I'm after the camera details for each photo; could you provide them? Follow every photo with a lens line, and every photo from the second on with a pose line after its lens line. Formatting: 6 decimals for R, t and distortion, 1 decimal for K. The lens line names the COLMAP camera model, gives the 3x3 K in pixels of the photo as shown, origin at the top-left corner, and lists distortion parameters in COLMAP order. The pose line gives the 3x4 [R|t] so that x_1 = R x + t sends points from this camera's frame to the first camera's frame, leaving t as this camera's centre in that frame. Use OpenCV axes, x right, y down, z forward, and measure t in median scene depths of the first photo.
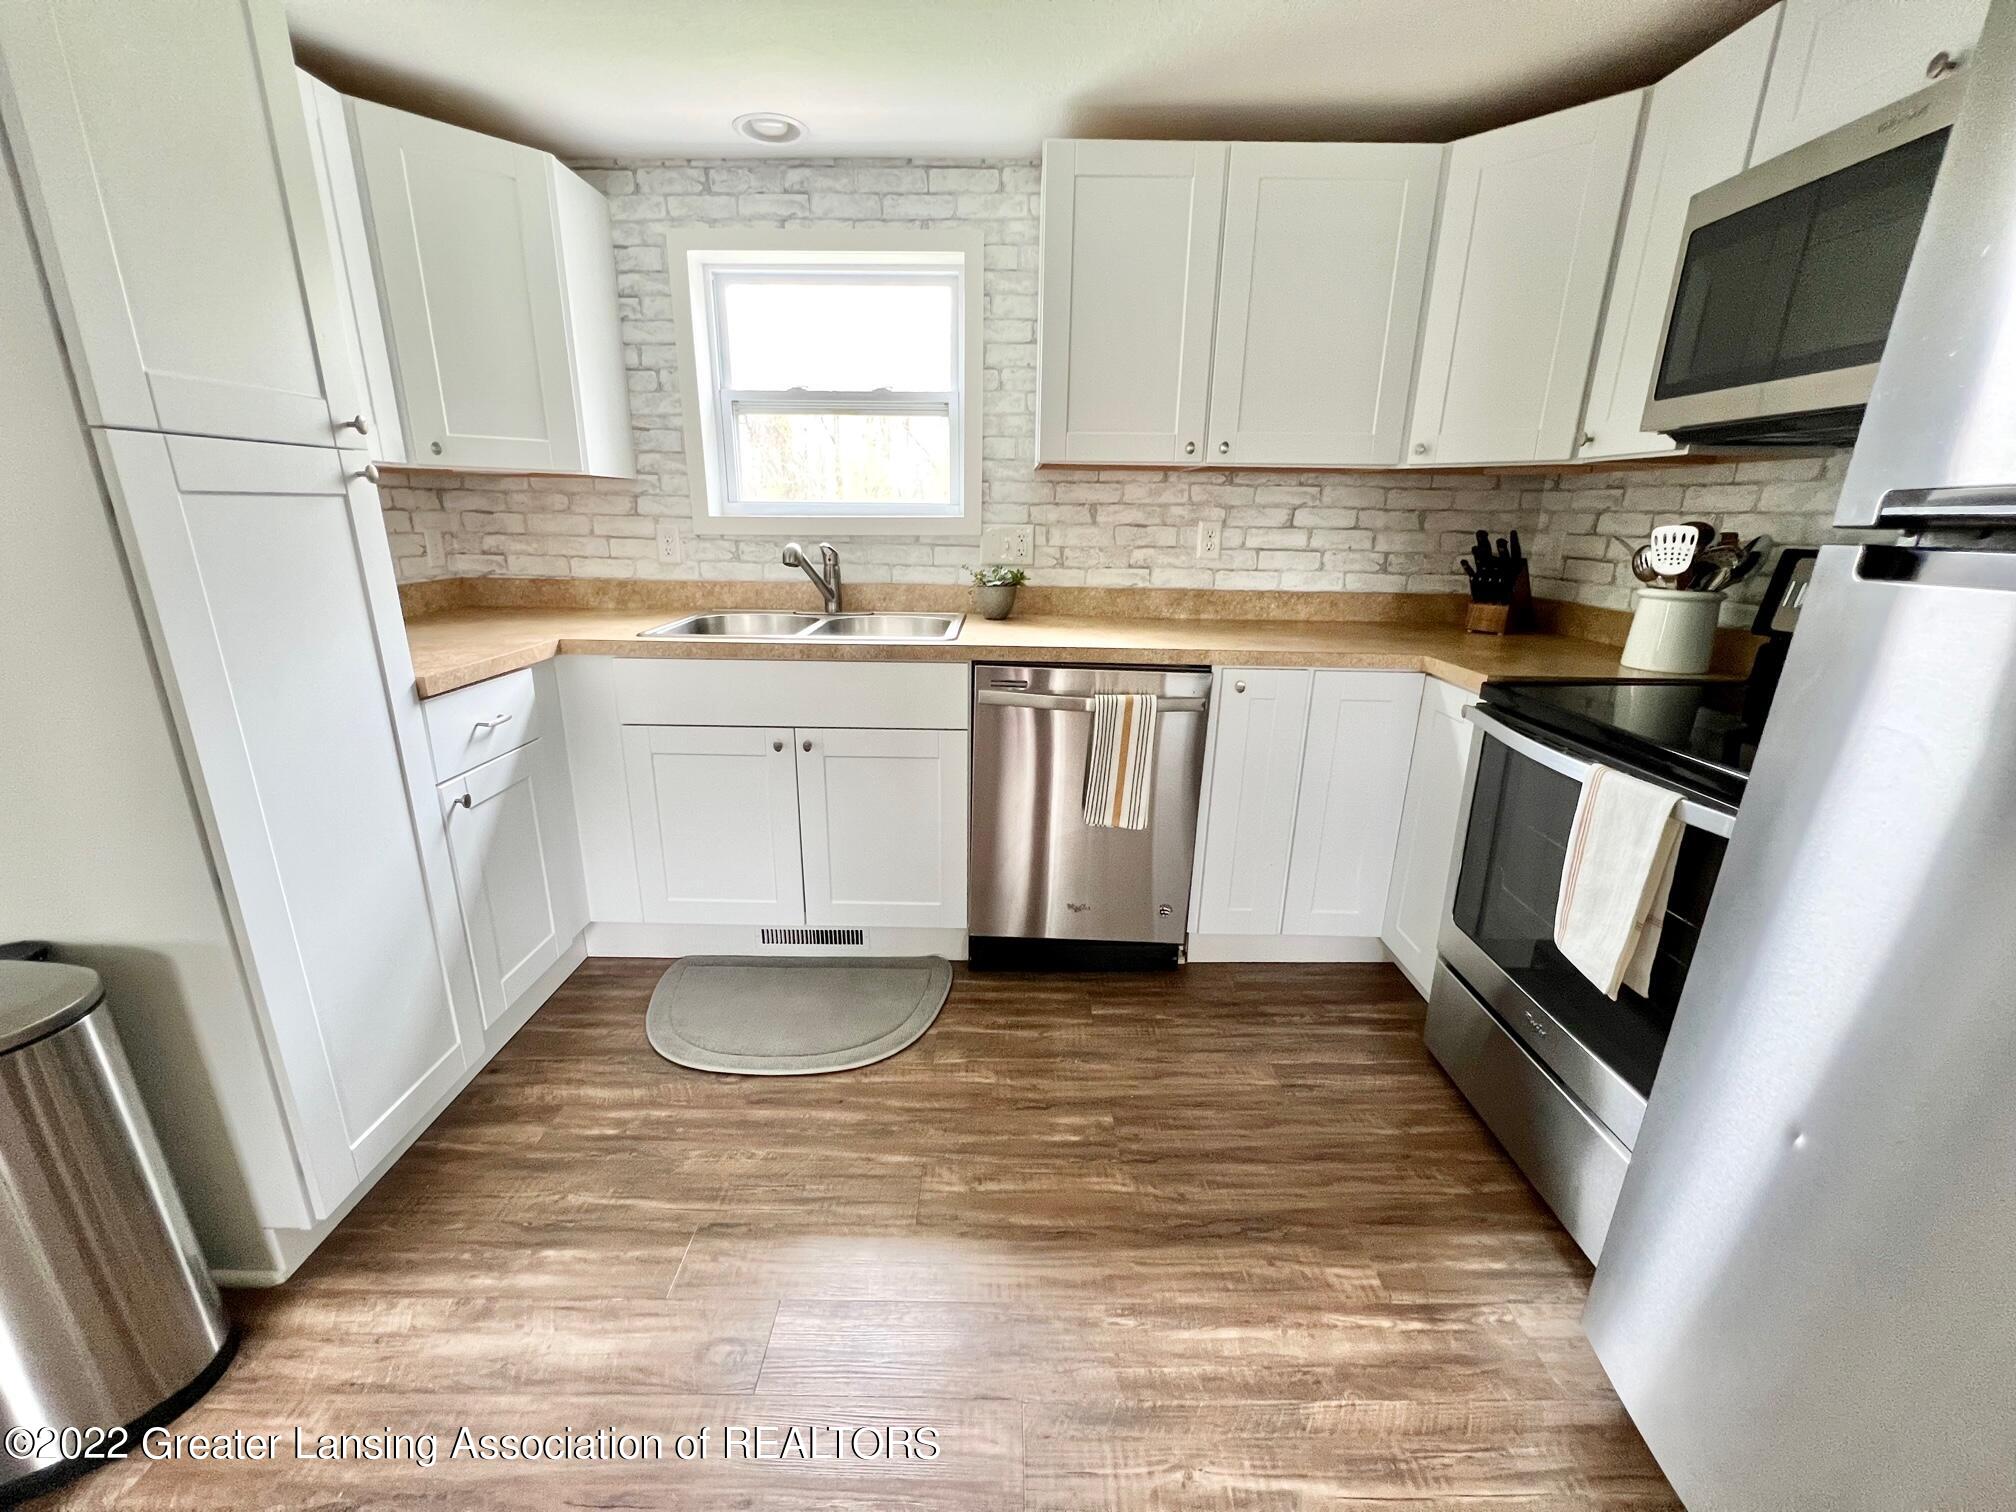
lens RADIAL K [[813.9, 0, 991.2], [0, 813.9, 759.2], [0, 0, 1]] dist [-0.000949, 0.000847]
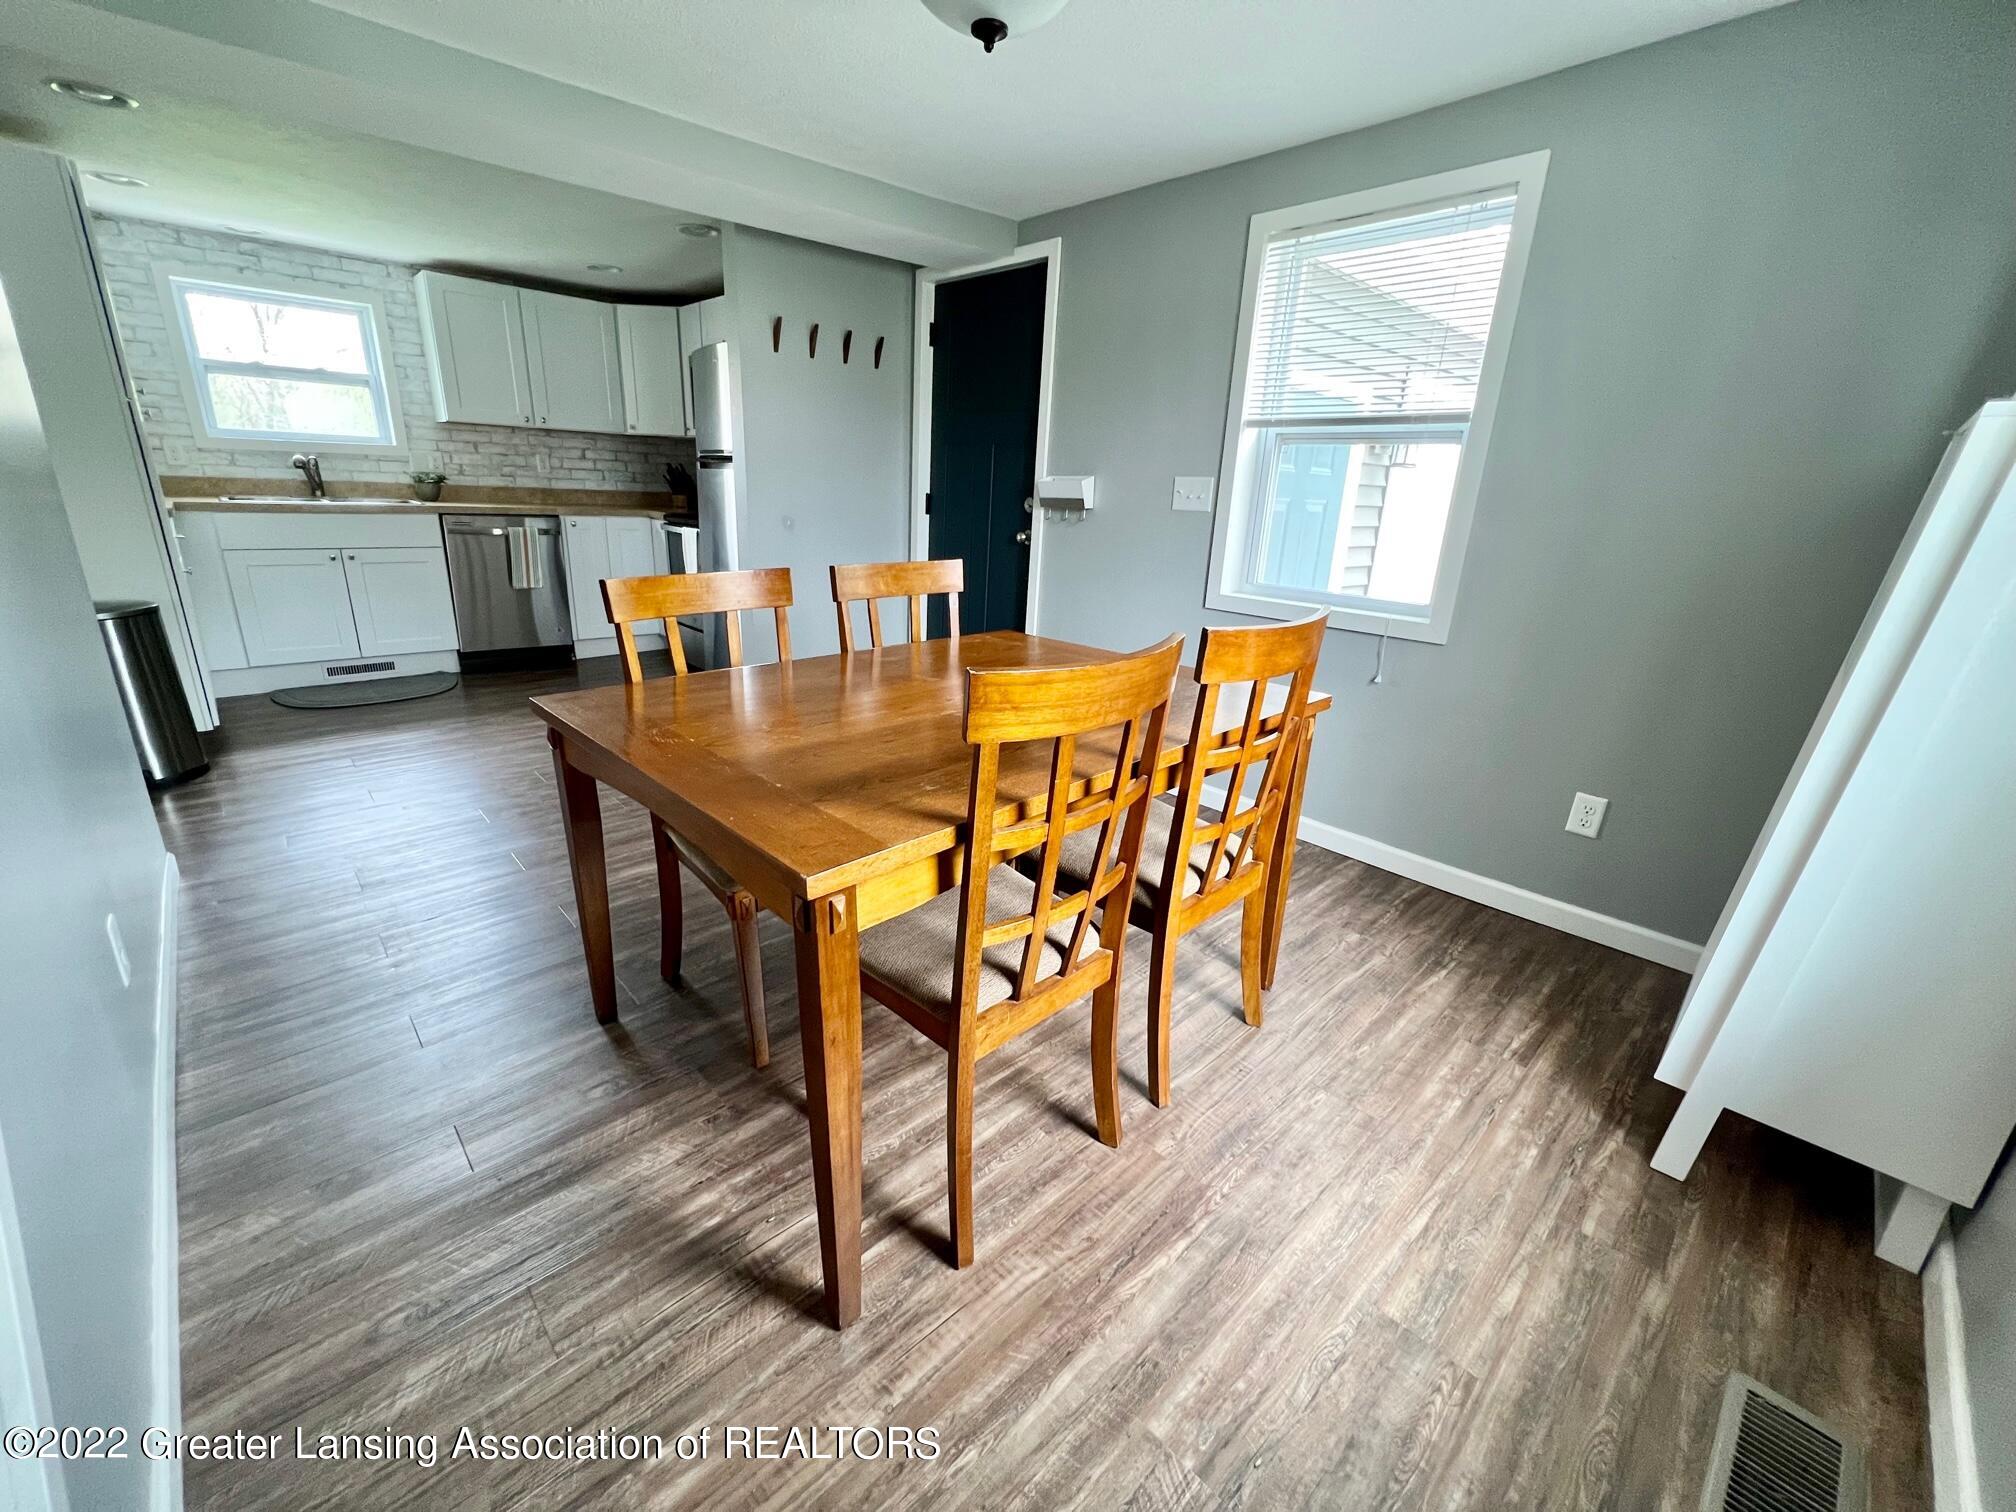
lens RADIAL K [[852.2, 0, 1013.8], [0, 852.2, 761.5], [0, 0, 1]] dist [0.001391, 0.000058]
pose [[0.723059, -0.193189, 0.663222, -0.446958], [0.163492, 0.980679, 0.107418, 0.432406], [-0.671160, 0.030762, 0.740674, -1.370497]]
